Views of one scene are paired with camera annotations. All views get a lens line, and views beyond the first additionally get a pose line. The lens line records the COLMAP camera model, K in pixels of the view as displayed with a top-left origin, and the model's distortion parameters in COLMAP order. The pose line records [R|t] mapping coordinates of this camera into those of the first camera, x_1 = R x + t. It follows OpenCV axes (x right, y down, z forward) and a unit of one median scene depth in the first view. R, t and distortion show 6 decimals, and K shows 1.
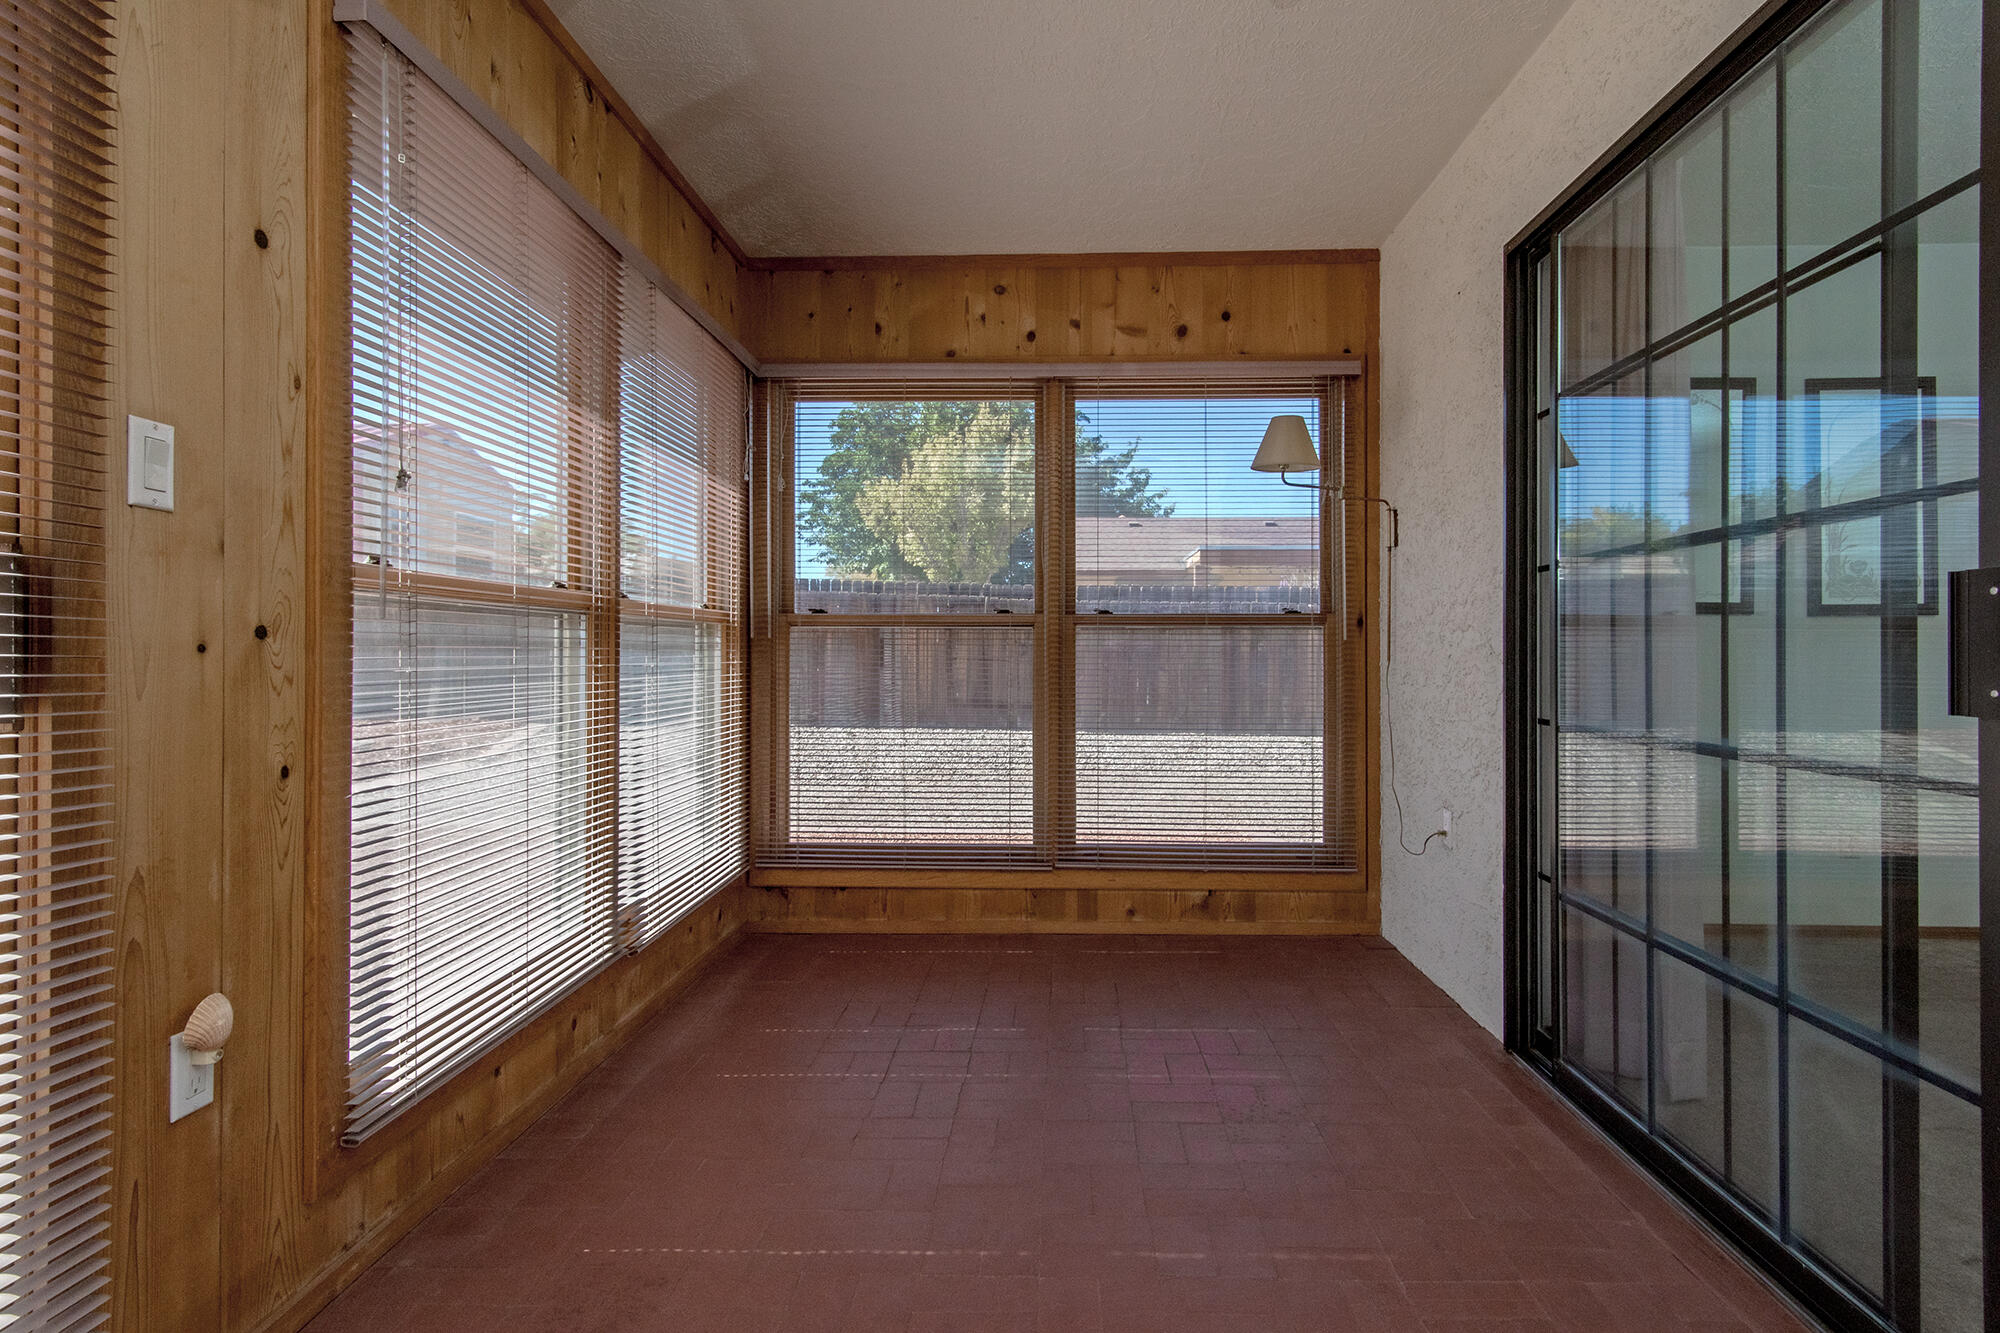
lens RADIAL K [[1054.7, 0, 1007.2], [0, 1054.7, 650.5], [0, 0, 1]] dist [-0.001335, -0.000308]
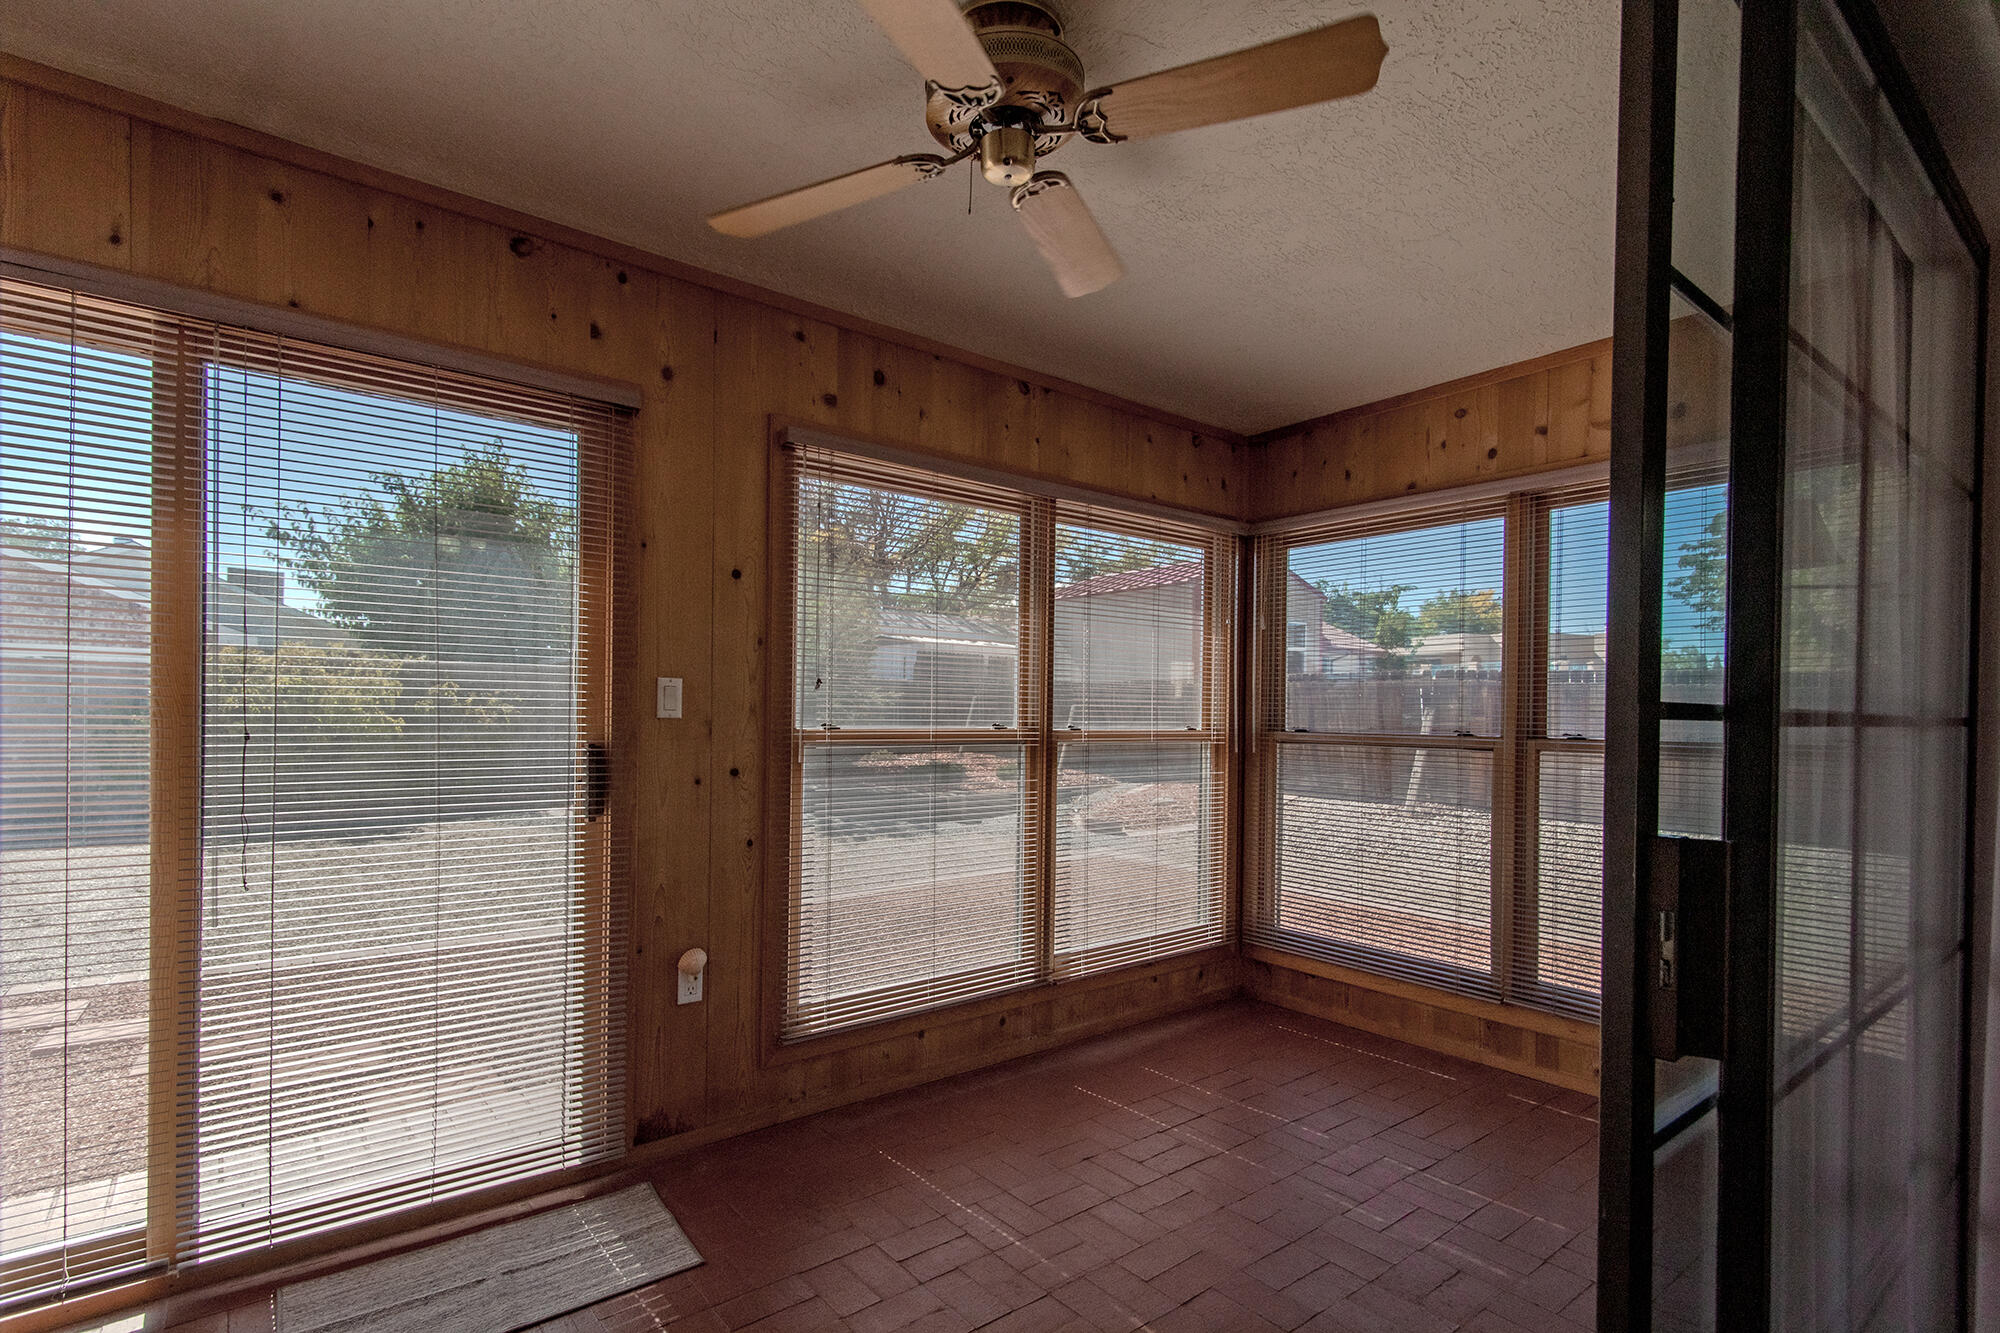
lens RADIAL K [[946.3, 0, 1019.8], [0, 946.3, 725.4], [0, 0, 1]] dist [0.023246, 0.000075]
pose [[0.659401, 0.014646, -0.751649, 0.402908], [-0.008978, 0.999892, 0.011607, -0.053481], [0.751738, -0.000905, 0.659461, 0.090919]]
